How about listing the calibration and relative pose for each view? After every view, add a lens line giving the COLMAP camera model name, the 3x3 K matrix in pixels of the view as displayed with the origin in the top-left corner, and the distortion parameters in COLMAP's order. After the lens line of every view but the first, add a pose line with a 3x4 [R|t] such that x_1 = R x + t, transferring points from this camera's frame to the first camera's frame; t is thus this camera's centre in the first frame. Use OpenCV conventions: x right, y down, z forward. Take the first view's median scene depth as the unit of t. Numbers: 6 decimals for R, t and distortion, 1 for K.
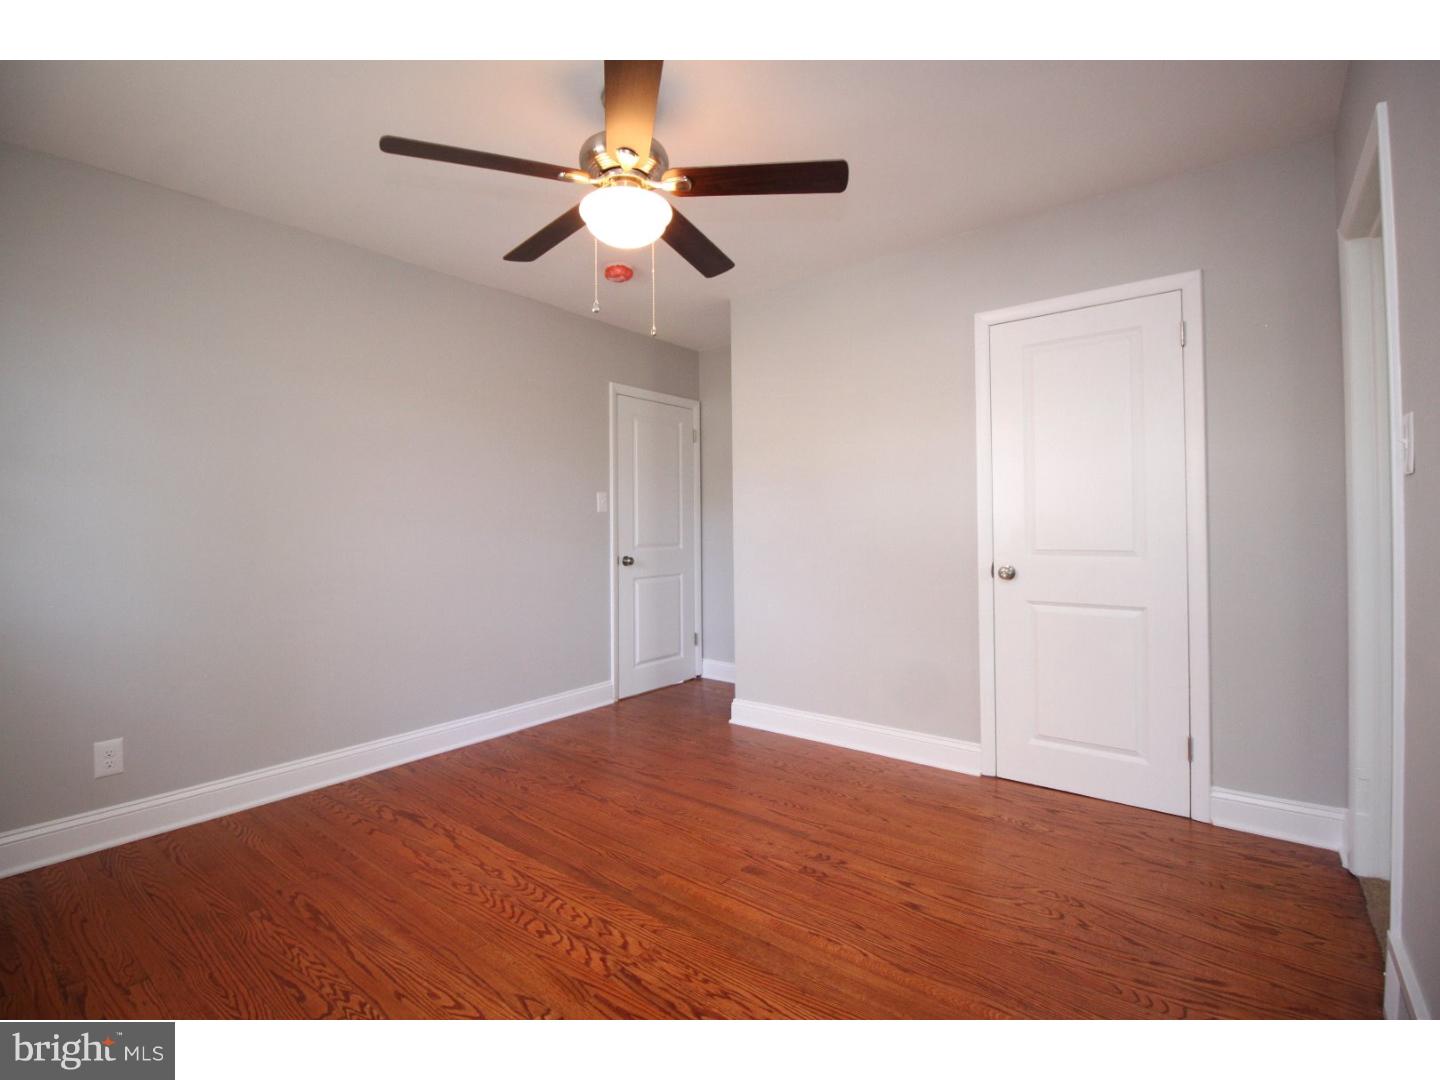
lens RADIAL K [[671.6, 0, 723.3], [0, 671.6, 515.3], [0, 0, 1]] dist [-0.010373, -0.000545]
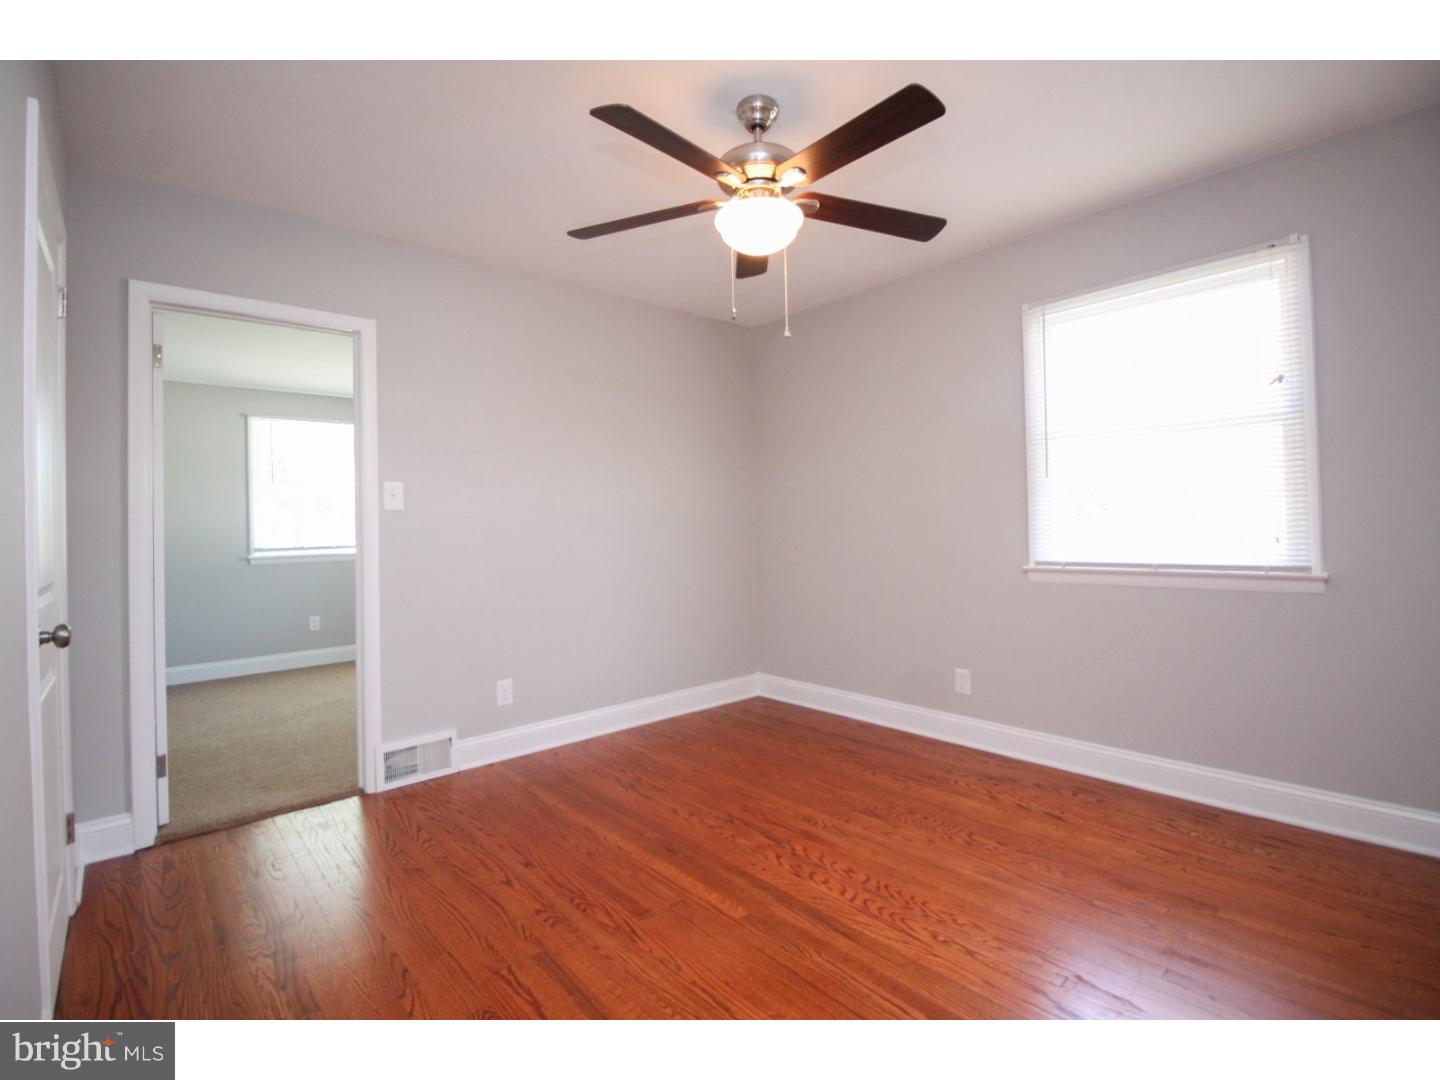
lens RADIAL K [[671.6, 0, 723.3], [0, 671.6, 515.3], [0, 0, 1]] dist [-0.010373, -0.000545]
pose [[-0.983159, 0.032949, 0.179756, -0.265690], [0.028996, 0.999277, -0.024577, 0.027483], [-0.180435, -0.018951, -0.983404, 2.056313]]
